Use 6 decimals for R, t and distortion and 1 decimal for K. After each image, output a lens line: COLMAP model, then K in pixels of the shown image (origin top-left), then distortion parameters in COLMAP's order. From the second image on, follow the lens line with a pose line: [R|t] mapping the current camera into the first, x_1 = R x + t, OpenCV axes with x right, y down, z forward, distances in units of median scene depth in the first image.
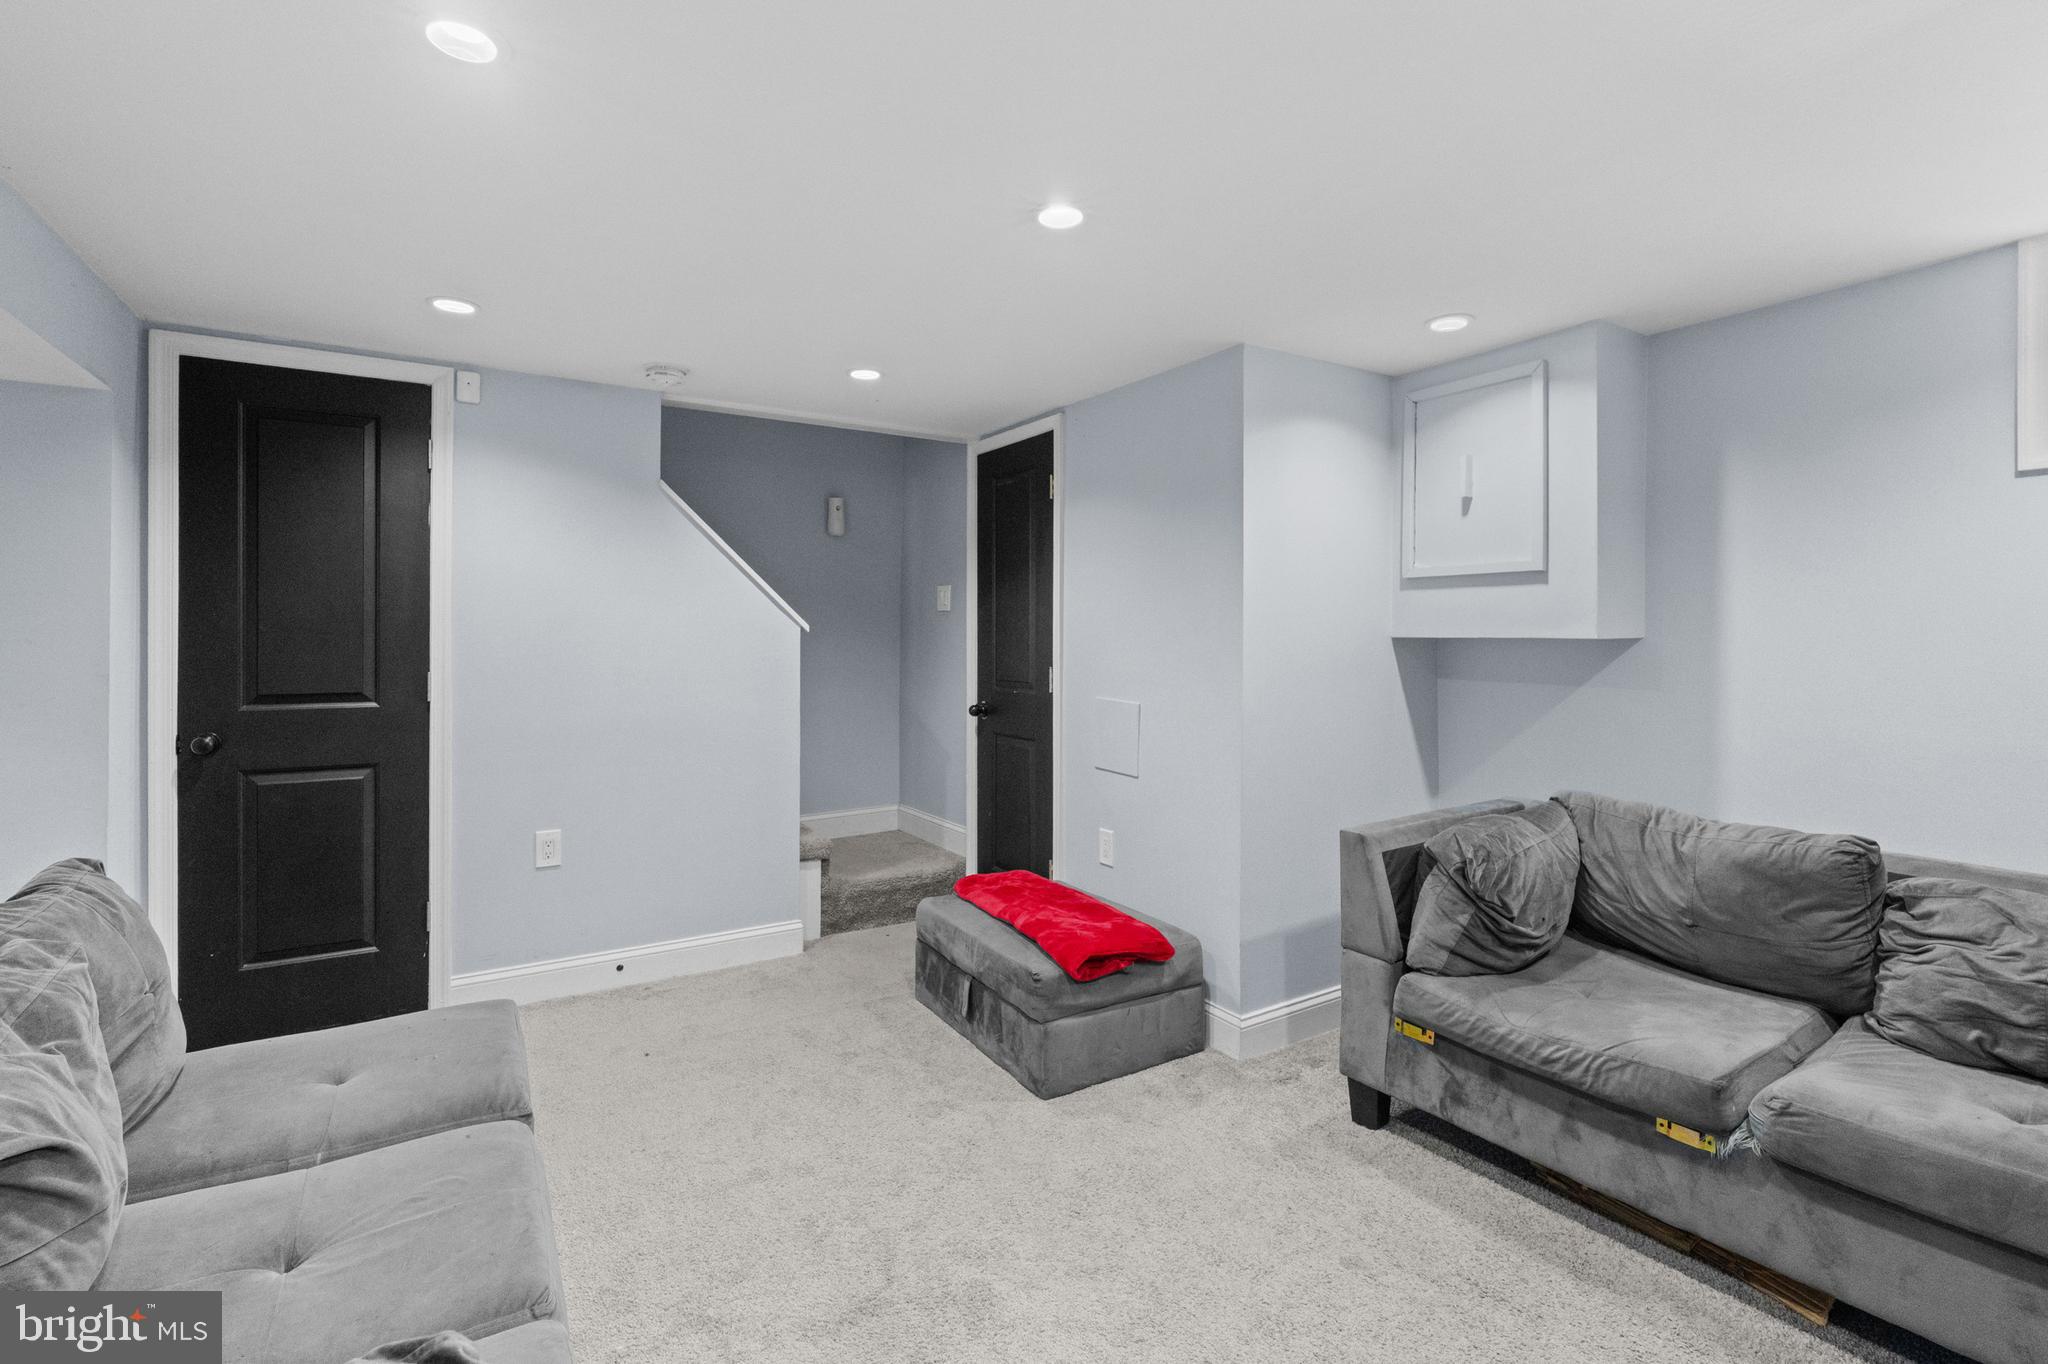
lens RADIAL K [[933.3, 0, 1023.7], [0, 933.3, 645.6], [0, 0, 1]] dist [-0.008860, 0.000272]
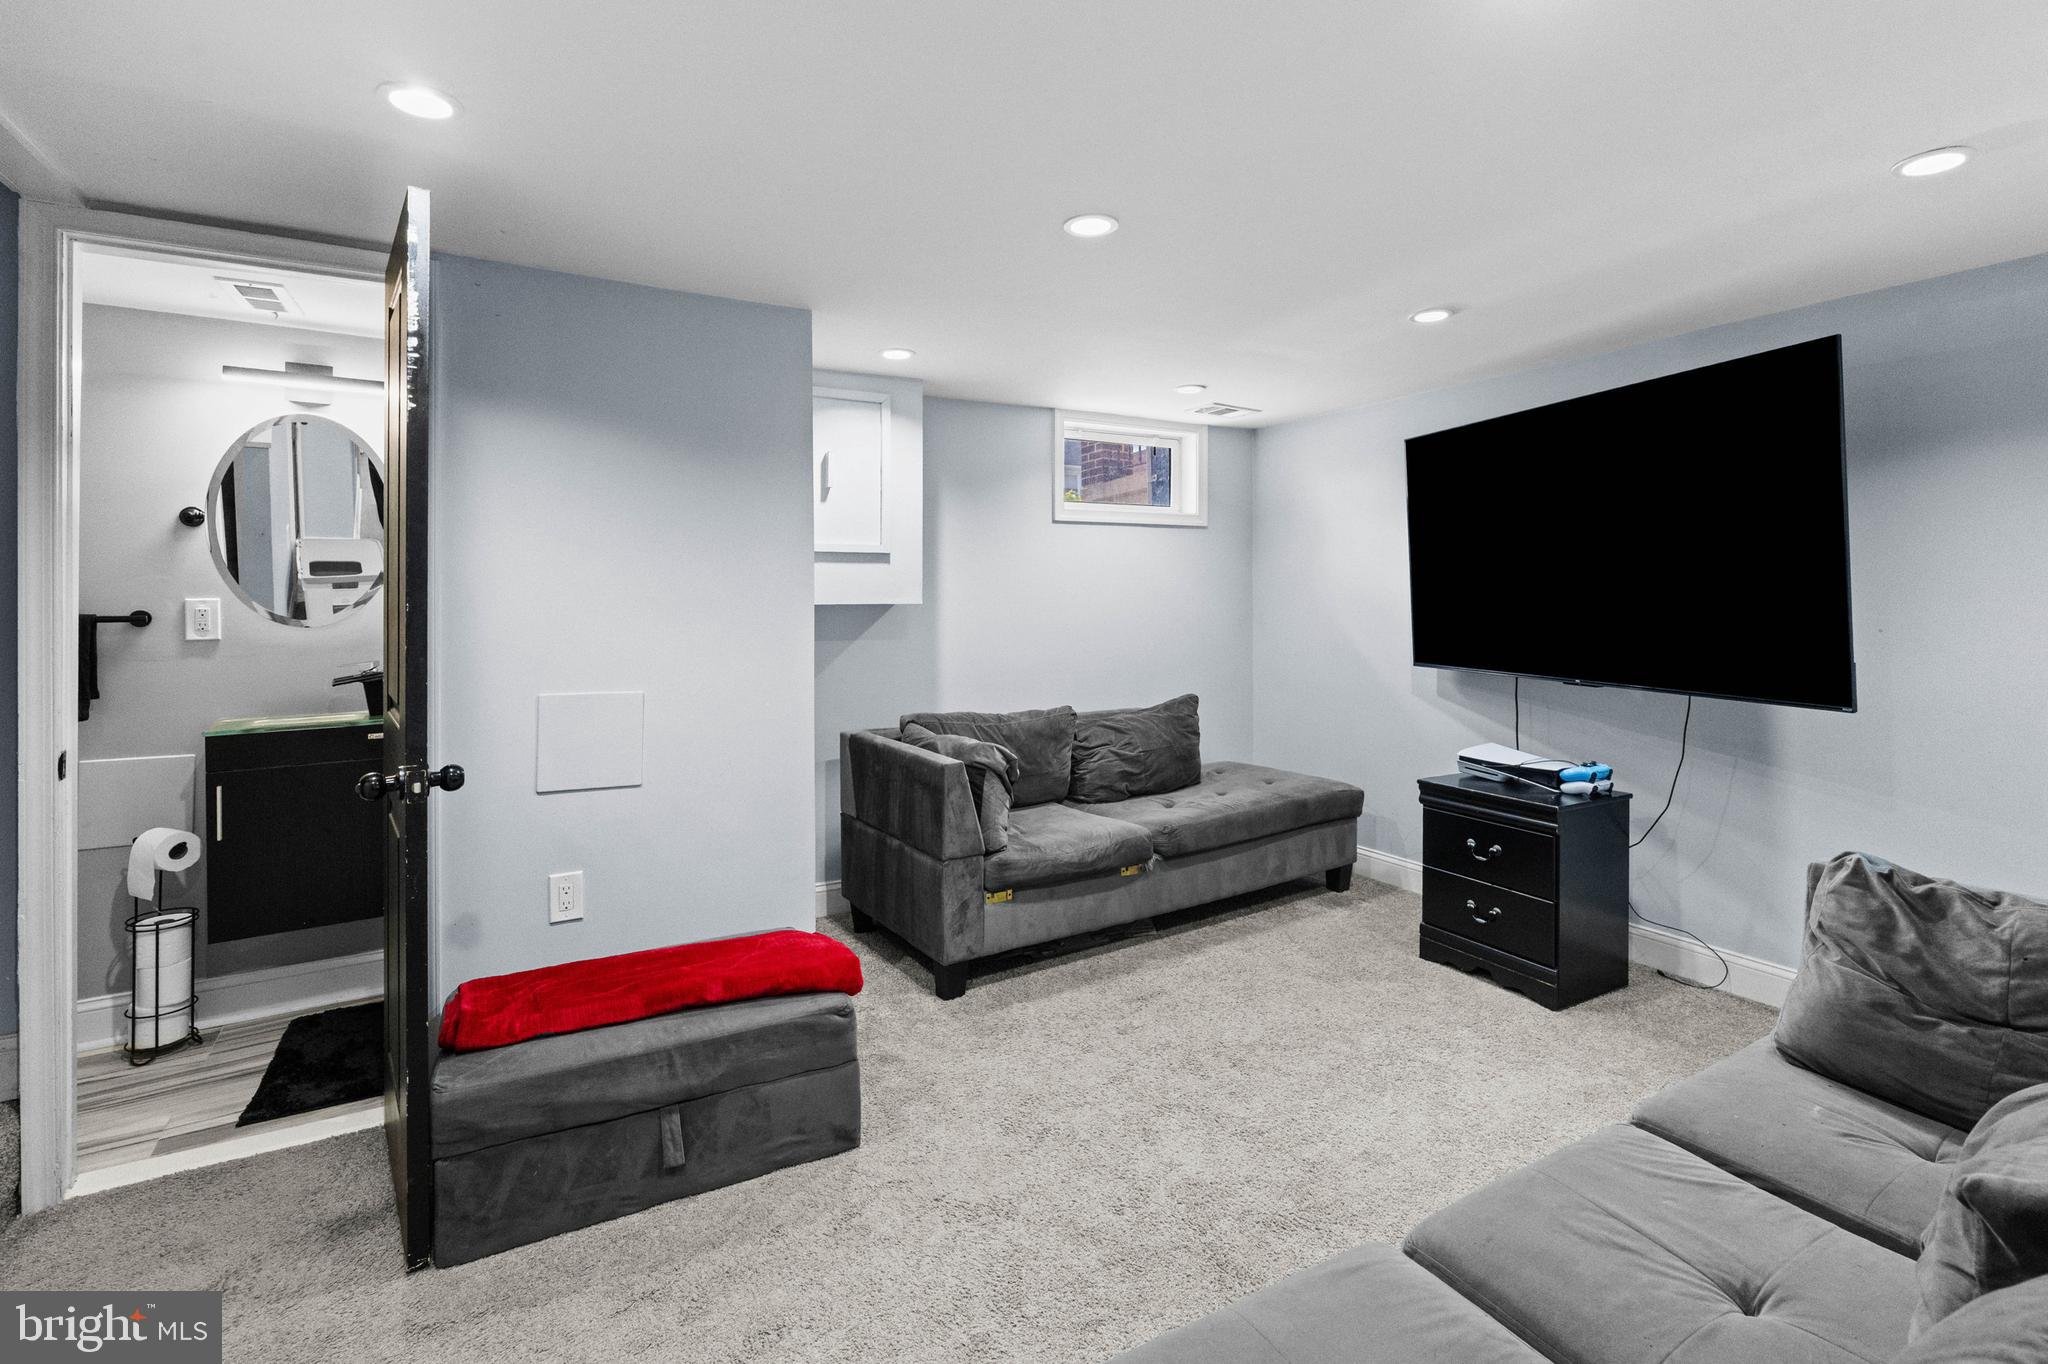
lens RADIAL K [[932.4, 0, 1043.6], [0, 932.4, 595.1], [0, 0, 1]] dist [0.001247, 0.000324]
pose [[0.039092, 0.000817, 0.999235, -0.999883], [0.018534, 0.999827, -0.001543, -0.019118], [-0.999064, 0.018580, 0.039070, 0.944803]]
